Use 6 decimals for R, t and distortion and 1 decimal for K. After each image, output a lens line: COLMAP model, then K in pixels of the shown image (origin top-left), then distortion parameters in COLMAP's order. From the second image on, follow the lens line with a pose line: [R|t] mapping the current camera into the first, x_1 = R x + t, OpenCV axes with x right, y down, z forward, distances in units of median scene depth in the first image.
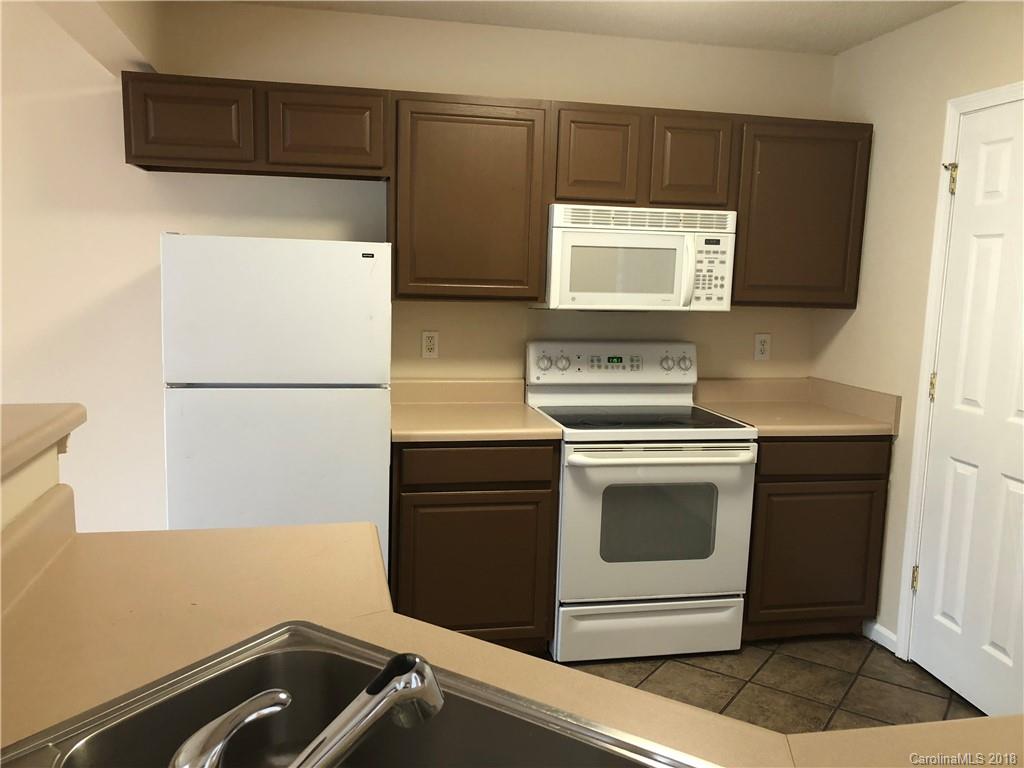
lens RADIAL K [[842.5, 0, 511.9], [0, 842.5, 389.7], [0, 0, 1]] dist [0.045315, -0.095389]
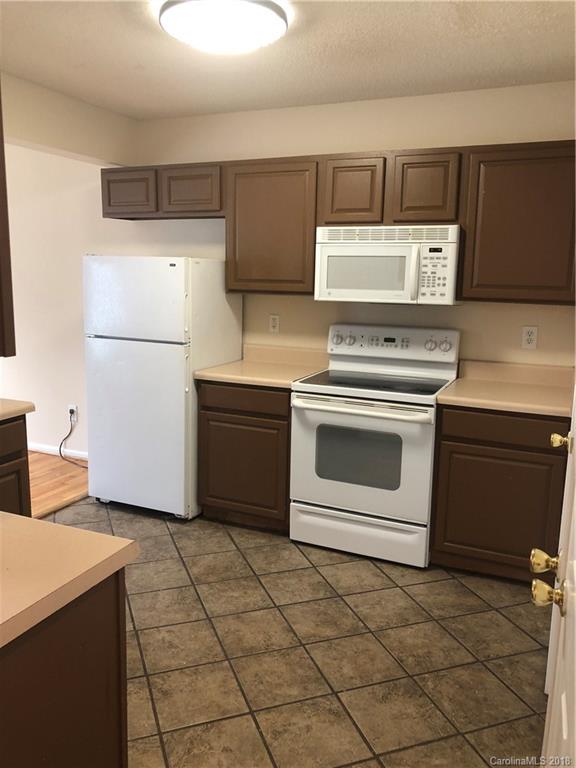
lens RADIAL K [[631.4, 0, 288.0], [0, 631.4, 384.0], [0, 0, 1]] dist [0.049079, -0.092616]
pose [[0.807683, 0.091639, -0.582452, 0.634532], [-0.079306, 0.995756, 0.046692, 0.000041], [0.584259, 0.008480, 0.811523, 0.092190]]
